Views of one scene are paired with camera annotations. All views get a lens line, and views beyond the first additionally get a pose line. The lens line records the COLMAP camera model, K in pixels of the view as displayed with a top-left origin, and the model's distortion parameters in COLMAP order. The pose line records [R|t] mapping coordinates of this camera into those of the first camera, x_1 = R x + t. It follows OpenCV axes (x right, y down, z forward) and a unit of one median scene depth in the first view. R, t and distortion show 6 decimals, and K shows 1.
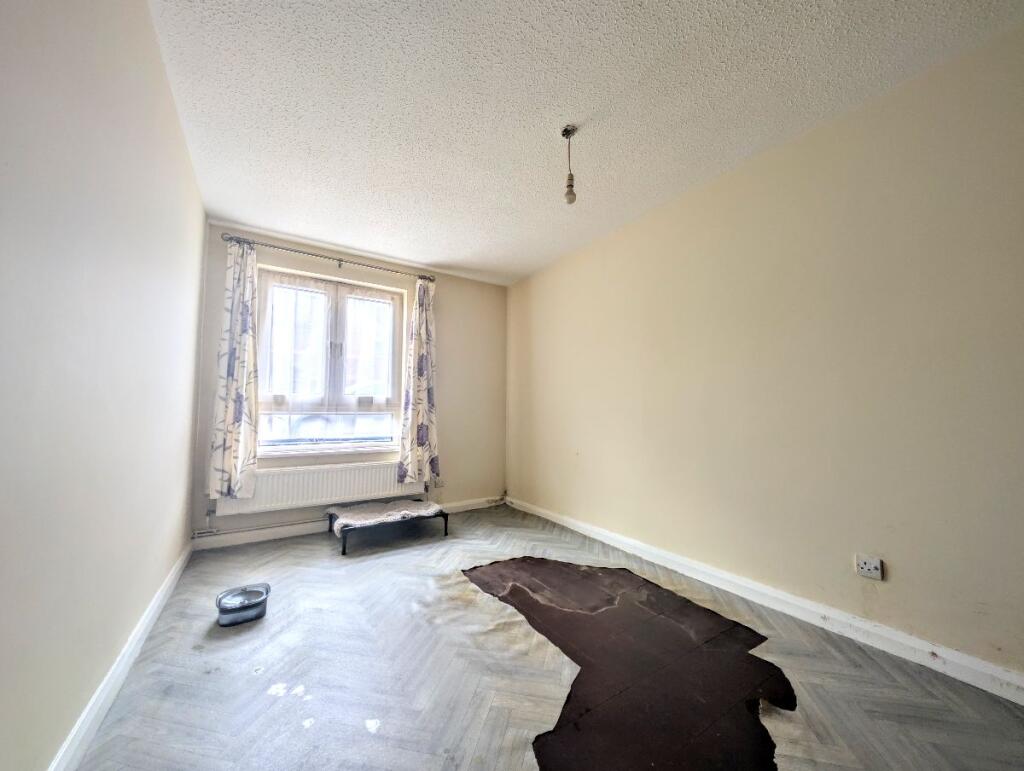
lens RADIAL K [[388.0, 0, 513.0], [0, 388.0, 386.5], [0, 0, 1]] dist [-0.000340, 0.000588]
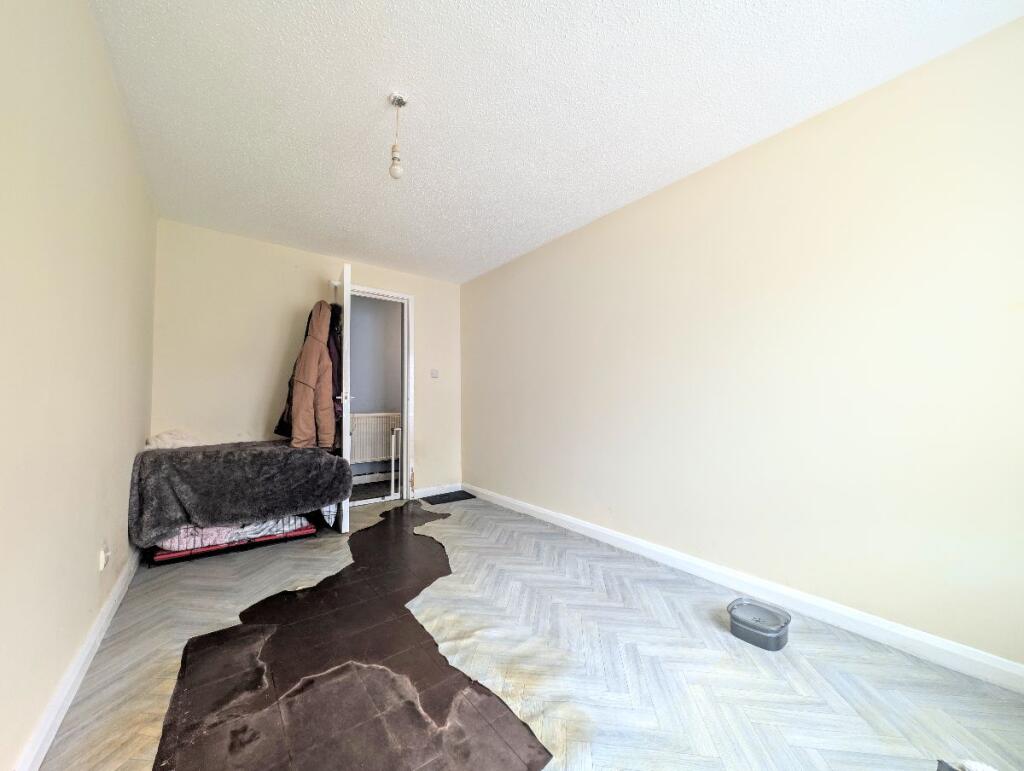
lens RADIAL K [[388.0, 0, 511.4], [0, 388.0, 388.3], [0, 0, 1]] dist [-0.000340, 0.000588]
pose [[-0.997077, -0.000589, -0.076398, -0.064254], [0.006985, 0.995079, -0.098836, 0.116163], [0.076080, -0.099081, -0.992167, 1.932278]]
